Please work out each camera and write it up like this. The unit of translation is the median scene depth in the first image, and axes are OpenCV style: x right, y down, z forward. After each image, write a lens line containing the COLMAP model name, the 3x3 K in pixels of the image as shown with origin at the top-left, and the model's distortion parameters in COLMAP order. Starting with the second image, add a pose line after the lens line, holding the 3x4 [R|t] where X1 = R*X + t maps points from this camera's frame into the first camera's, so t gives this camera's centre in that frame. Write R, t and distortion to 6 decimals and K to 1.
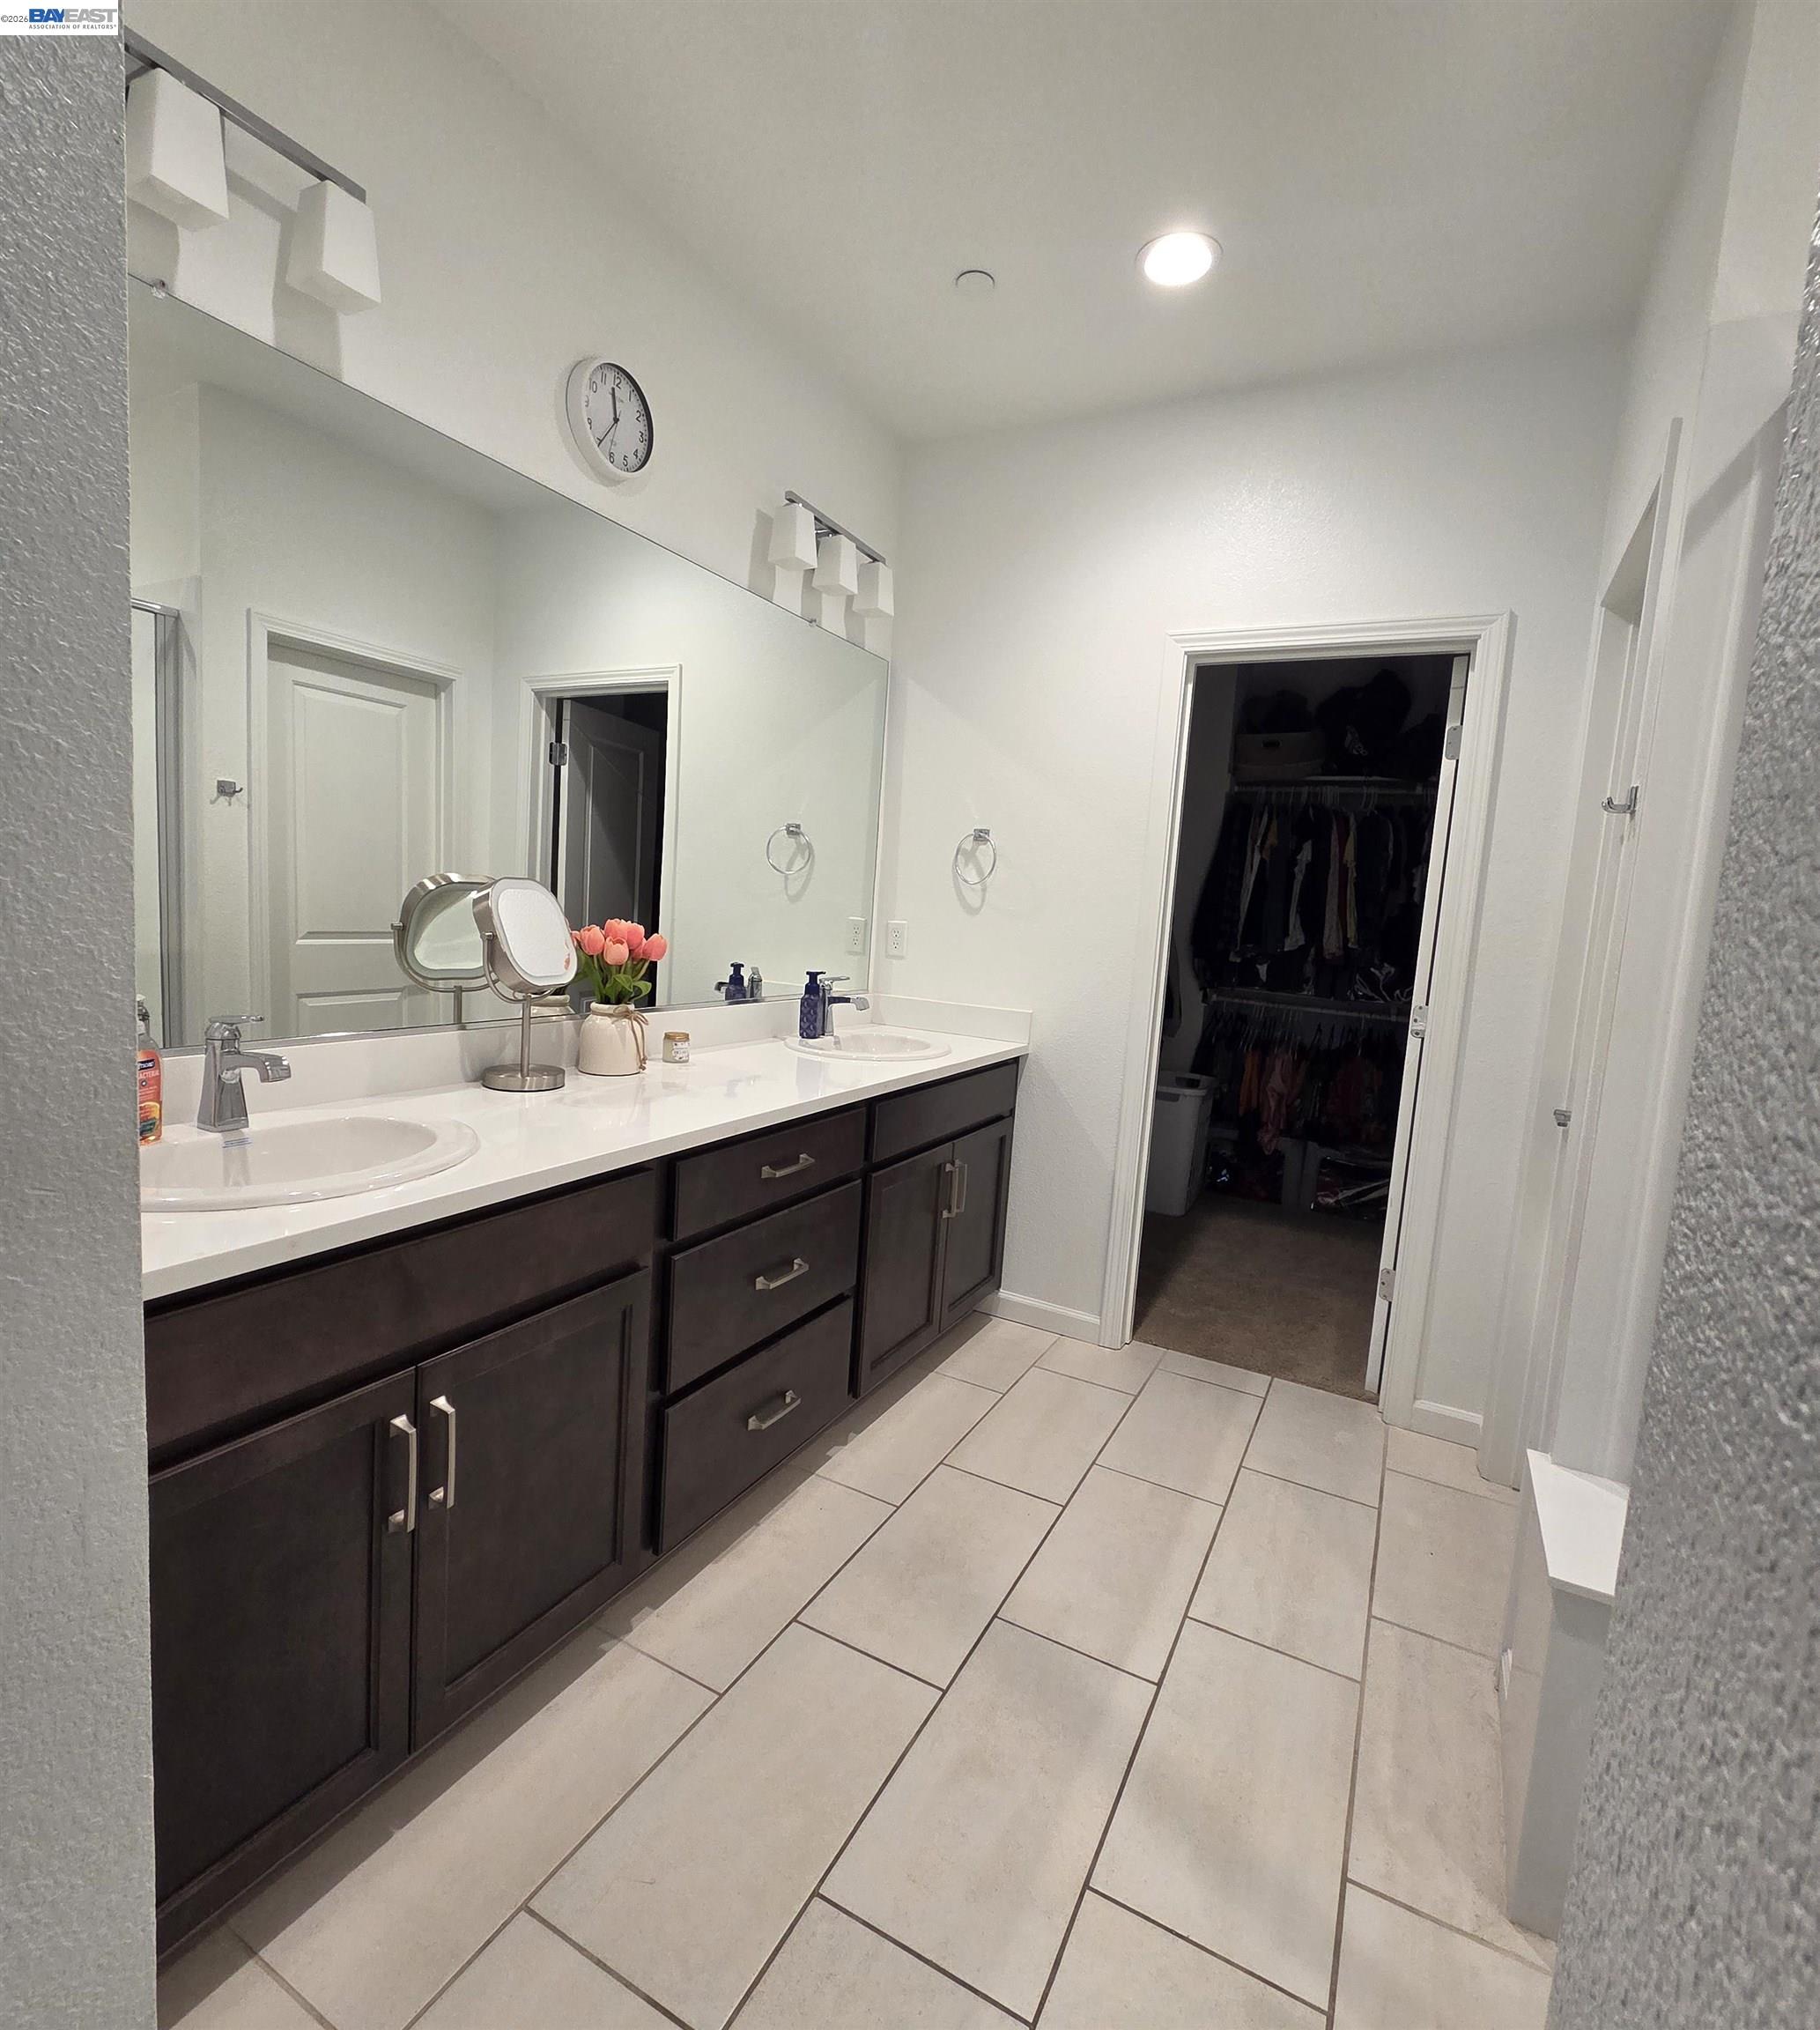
lens RADIAL K [[998.6, 0, 901.2], [0, 998.6, 1002.1], [0, 0, 1]] dist [0.003944, -0.002605]
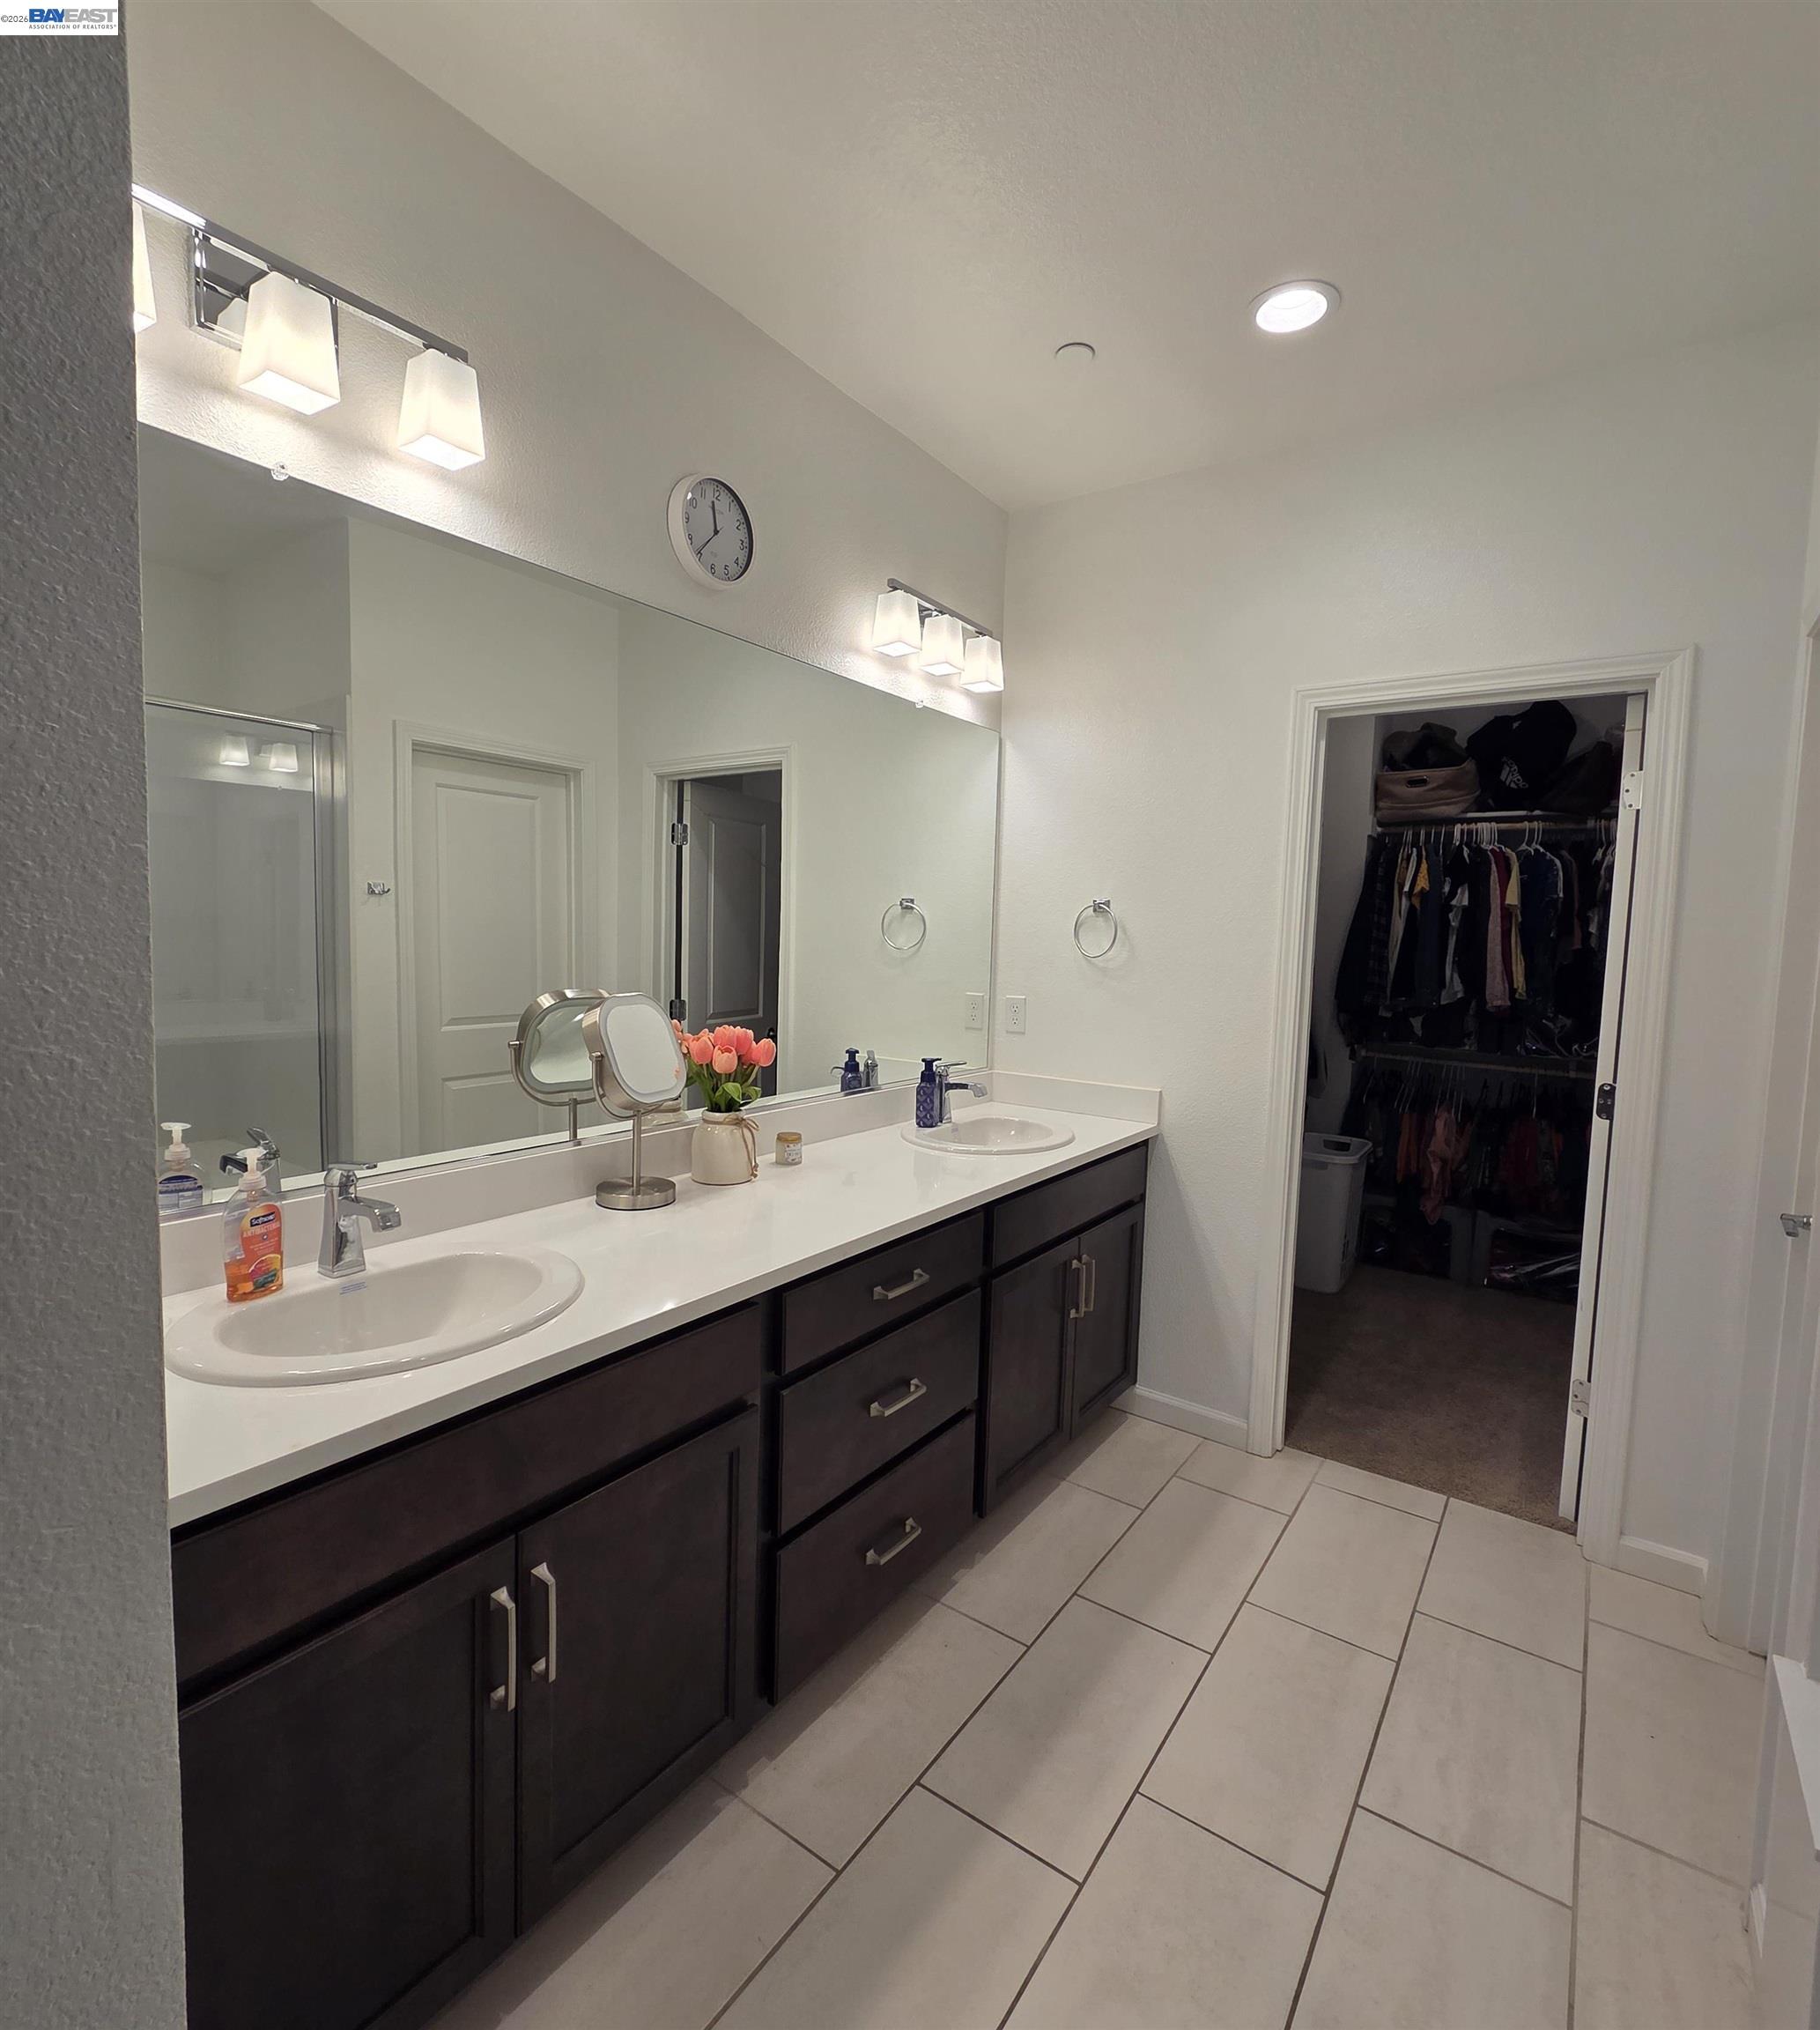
lens RADIAL K [[998.6, 0, 901.1], [0, 998.6, 1002.6], [0, 0, 1]] dist [0.003944, -0.002605]
pose [[0.991183, -0.028138, -0.129477, 0.015094], [0.023771, 0.999099, -0.035148, -0.059813], [0.130349, 0.031761, 0.990959, 0.035495]]
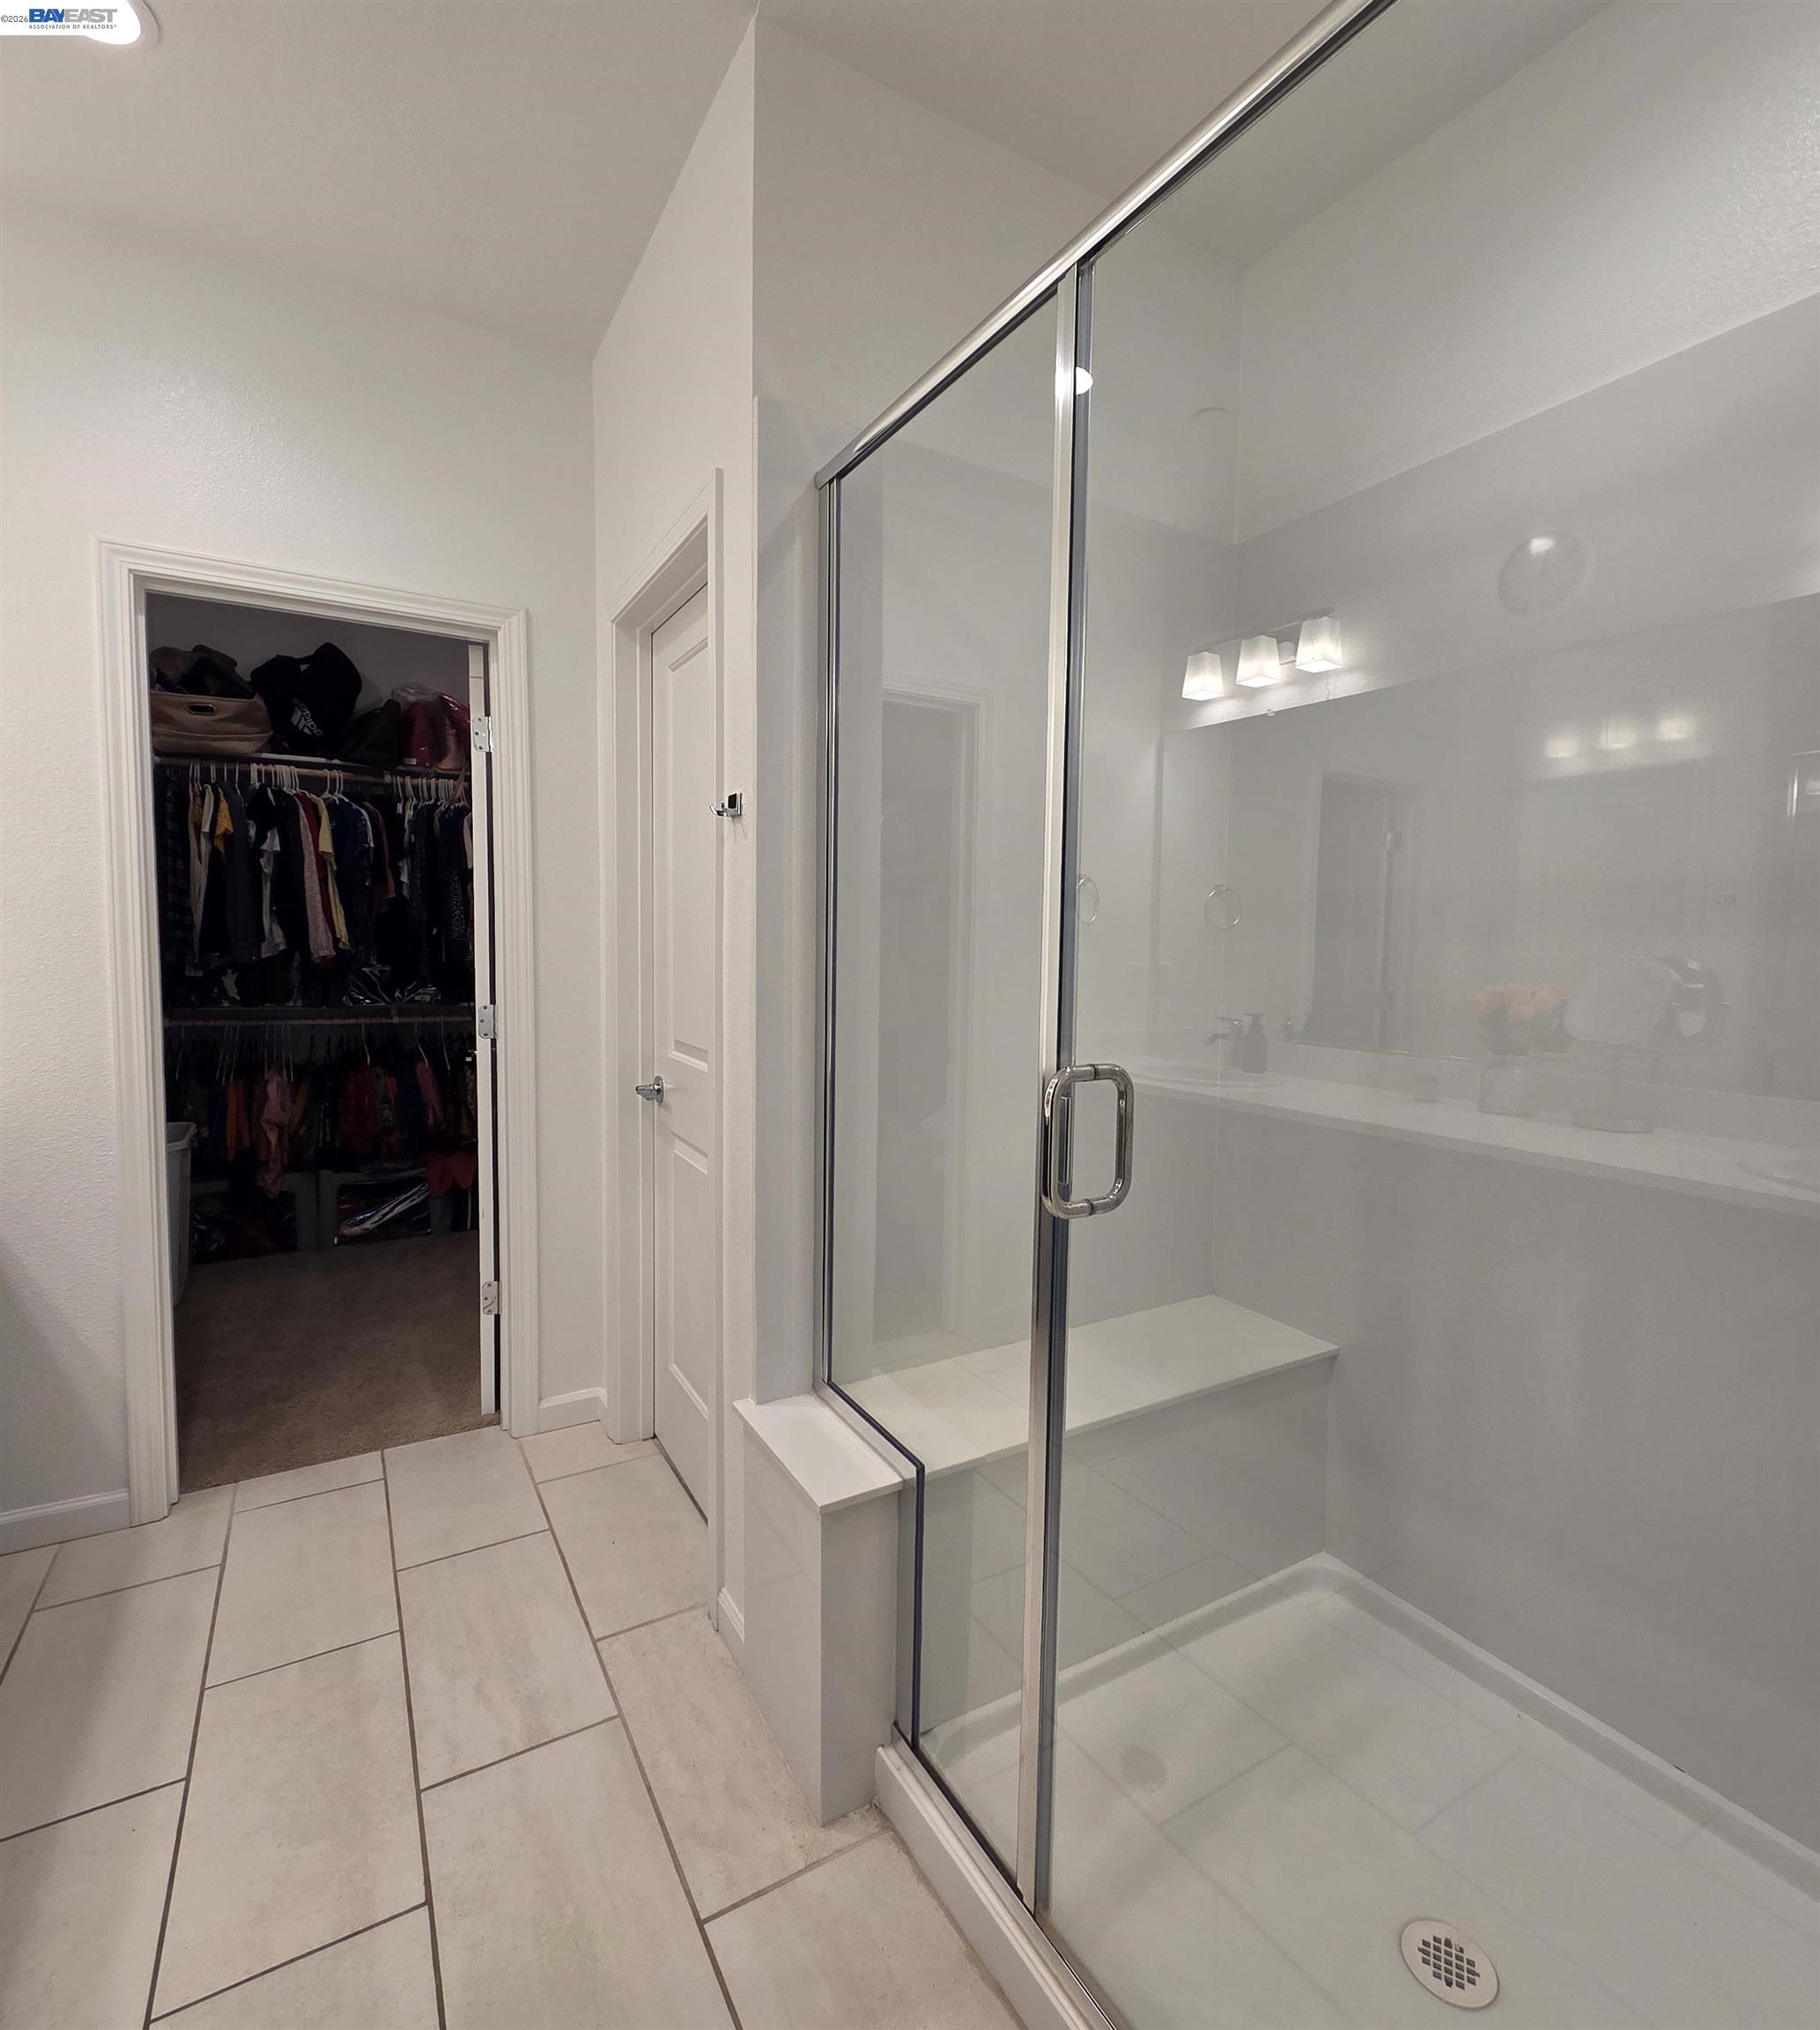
lens RADIAL K [[998.6, 0, 911.7], [0, 998.6, 1004.8], [0, 0, 1]] dist [0.003944, -0.002605]
pose [[0.524416, -0.117962, 0.843252, -0.089440], [0.107507, 0.991604, 0.071856, -0.025134], [-0.844648, 0.052973, 0.532694, 0.157831]]
